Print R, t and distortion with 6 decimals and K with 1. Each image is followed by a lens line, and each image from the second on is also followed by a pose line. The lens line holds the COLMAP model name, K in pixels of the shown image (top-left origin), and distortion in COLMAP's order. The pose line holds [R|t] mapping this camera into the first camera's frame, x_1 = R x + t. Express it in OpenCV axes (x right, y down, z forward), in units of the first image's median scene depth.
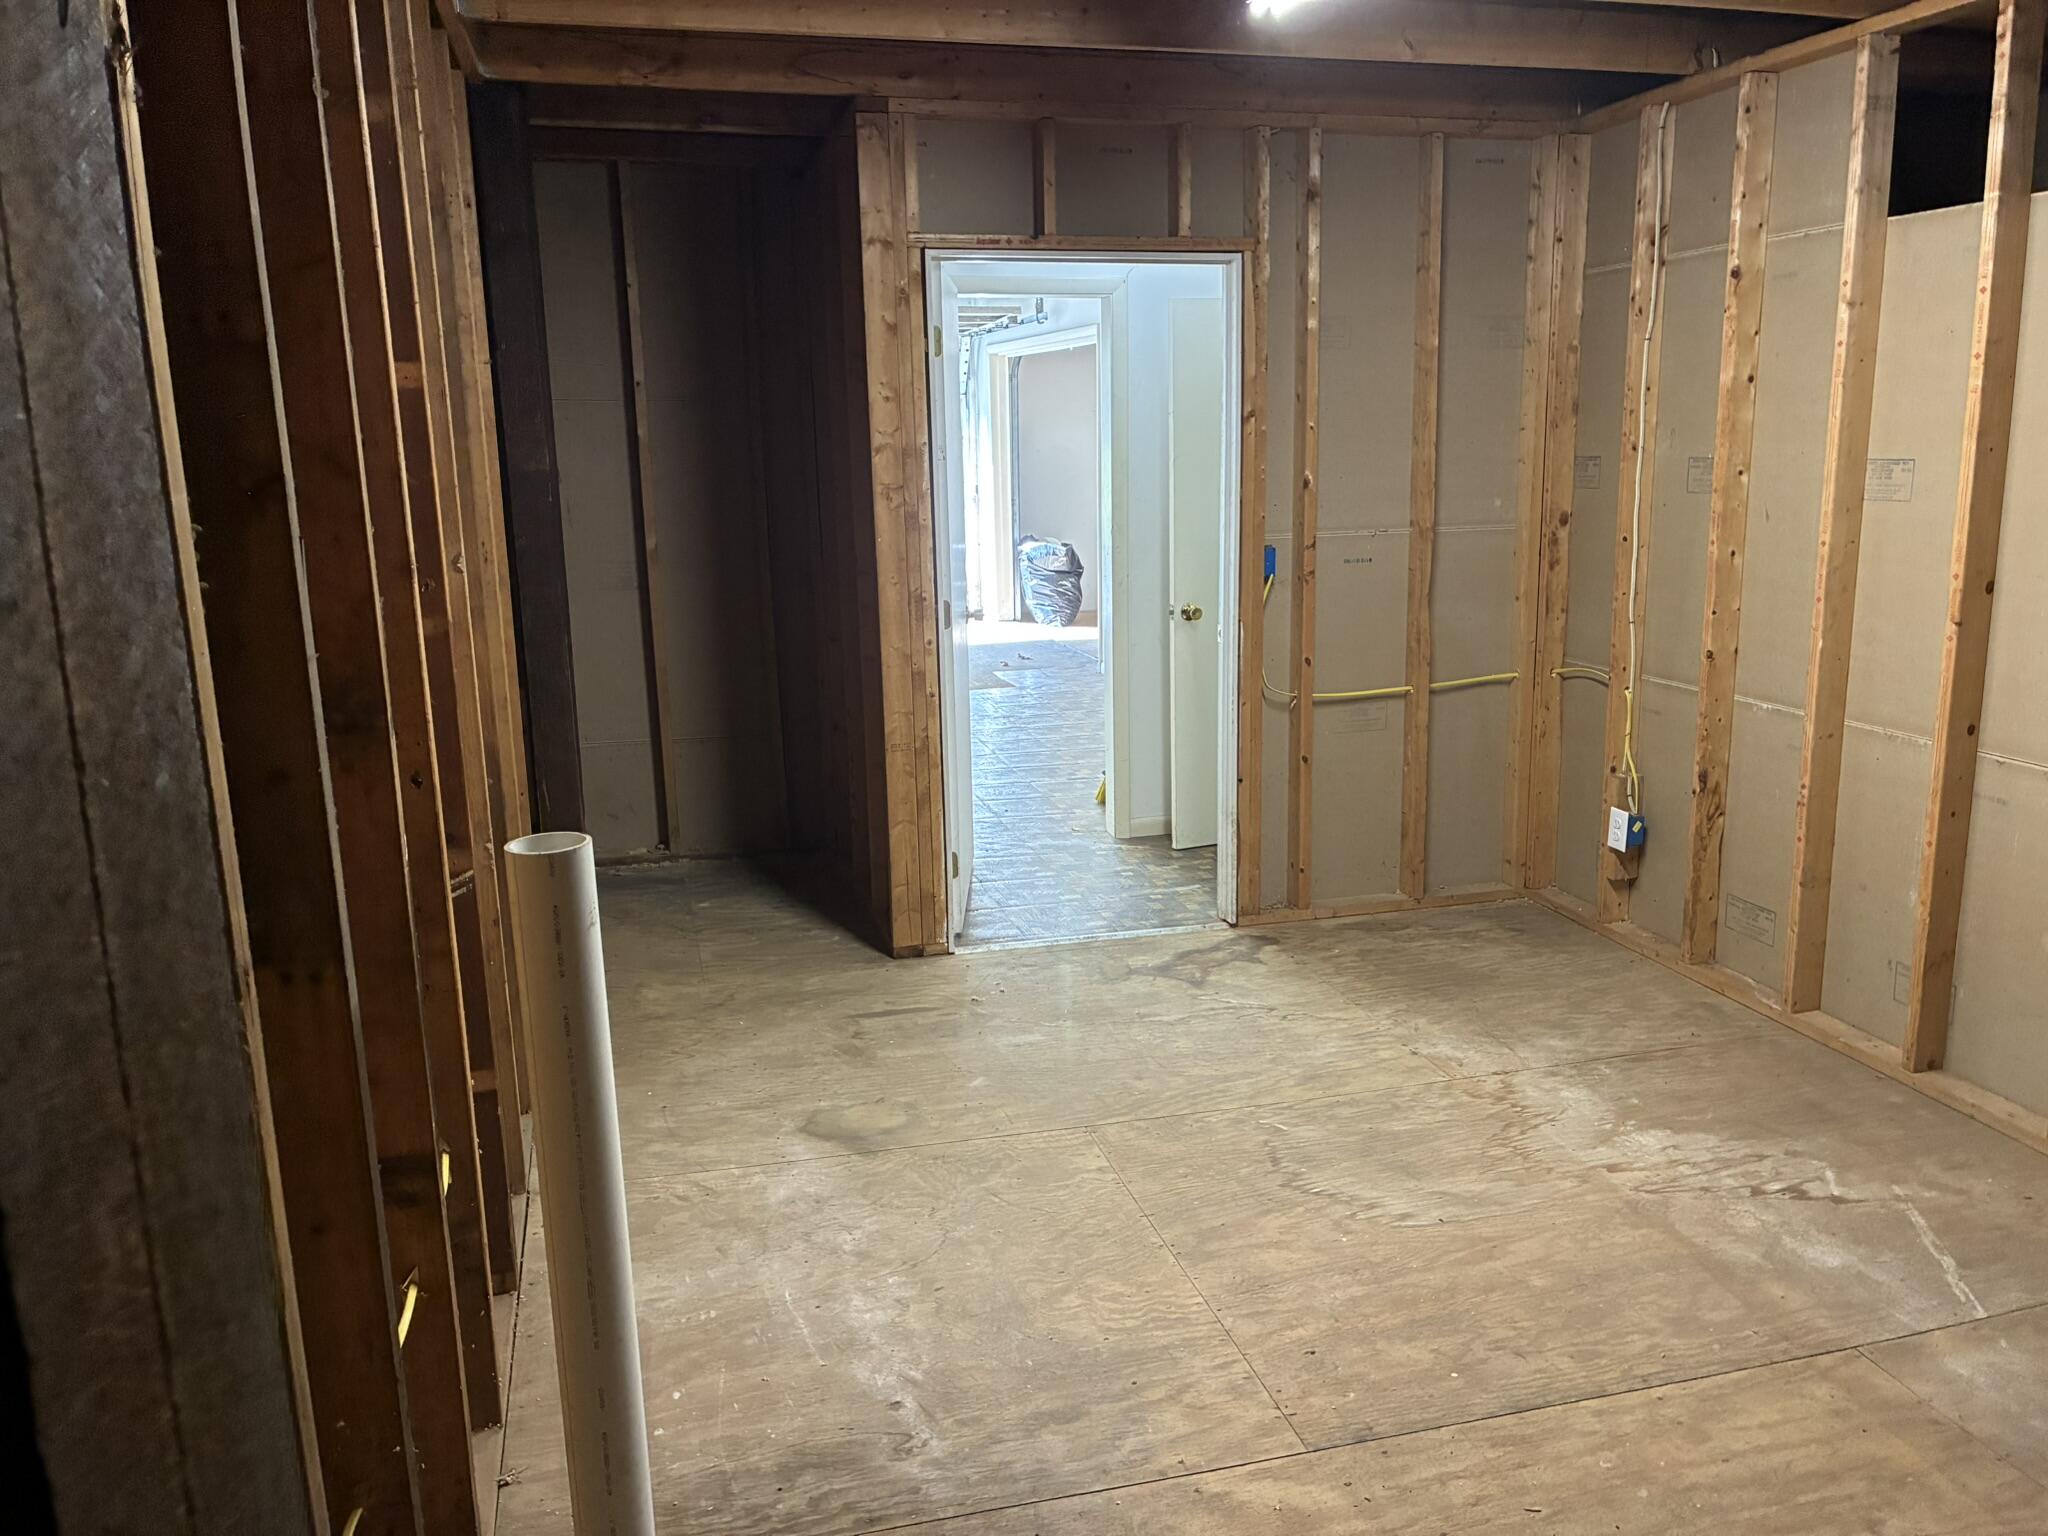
lens RADIAL K [[1561.9, 0, 1024.3], [0, 1561.9, 754.5], [0, 0, 1]] dist [0.048841, -0.056569]
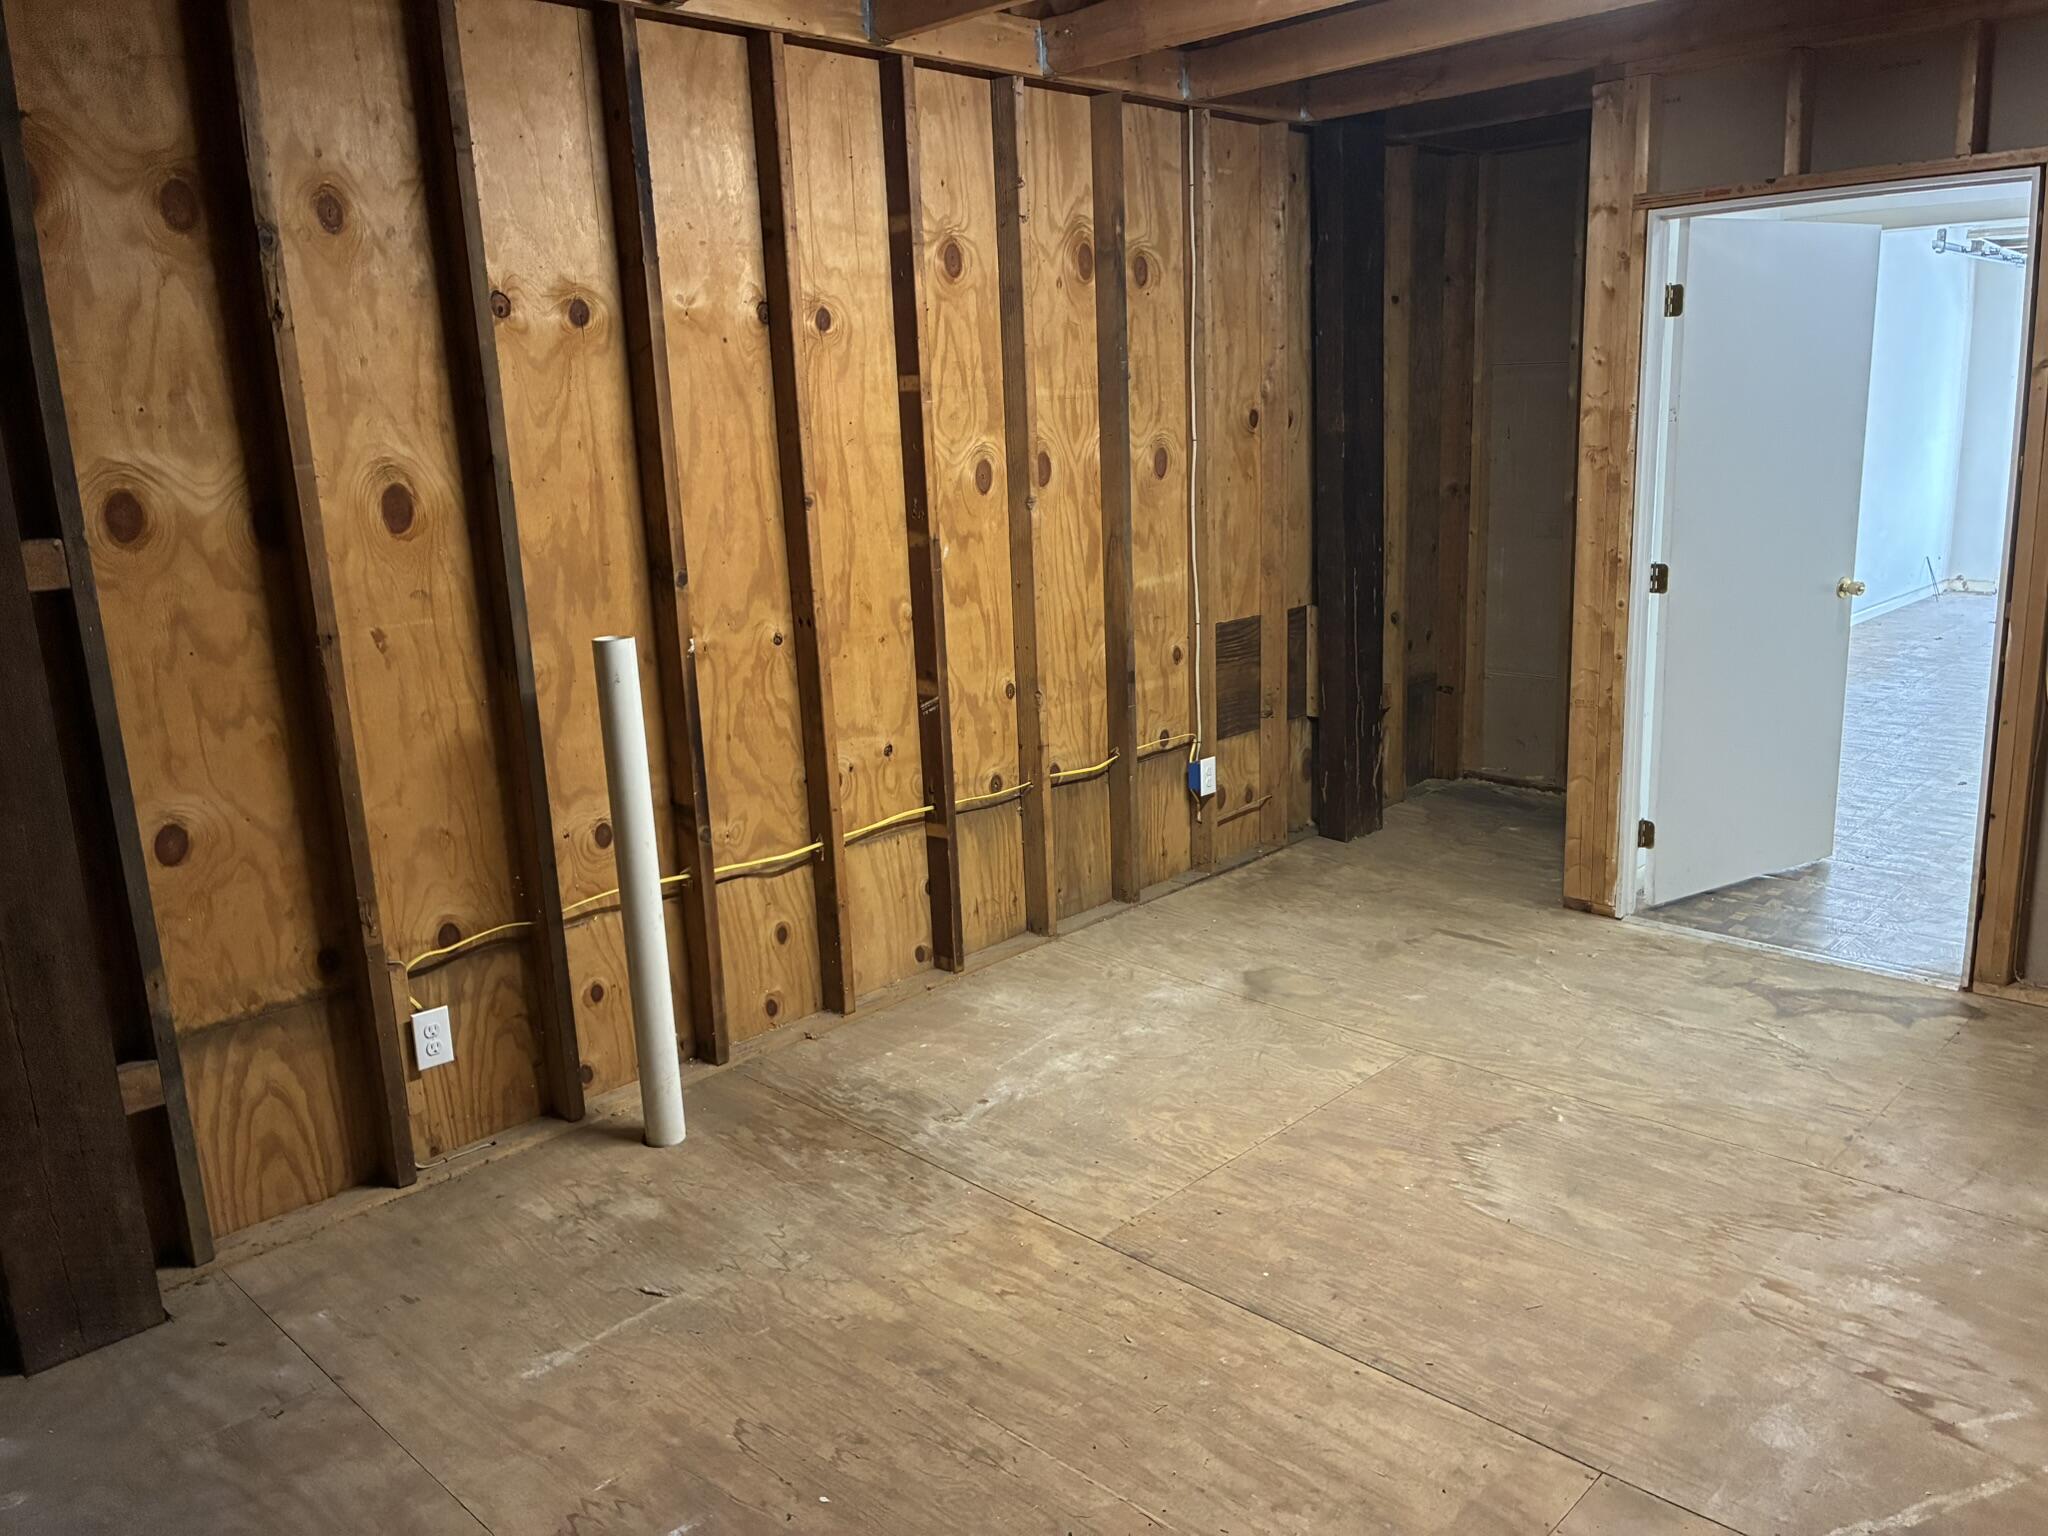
lens RADIAL K [[1561.9, 0, 1024.6], [0, 1561.9, 769.2], [0, 0, 1]] dist [0.048841, -0.056569]
pose [[0.510626, 0.189849, -0.838581, 0.741020], [-0.149248, 0.980083, 0.131004, -0.052493], [0.846750, 0.058263, 0.528791, 0.177329]]
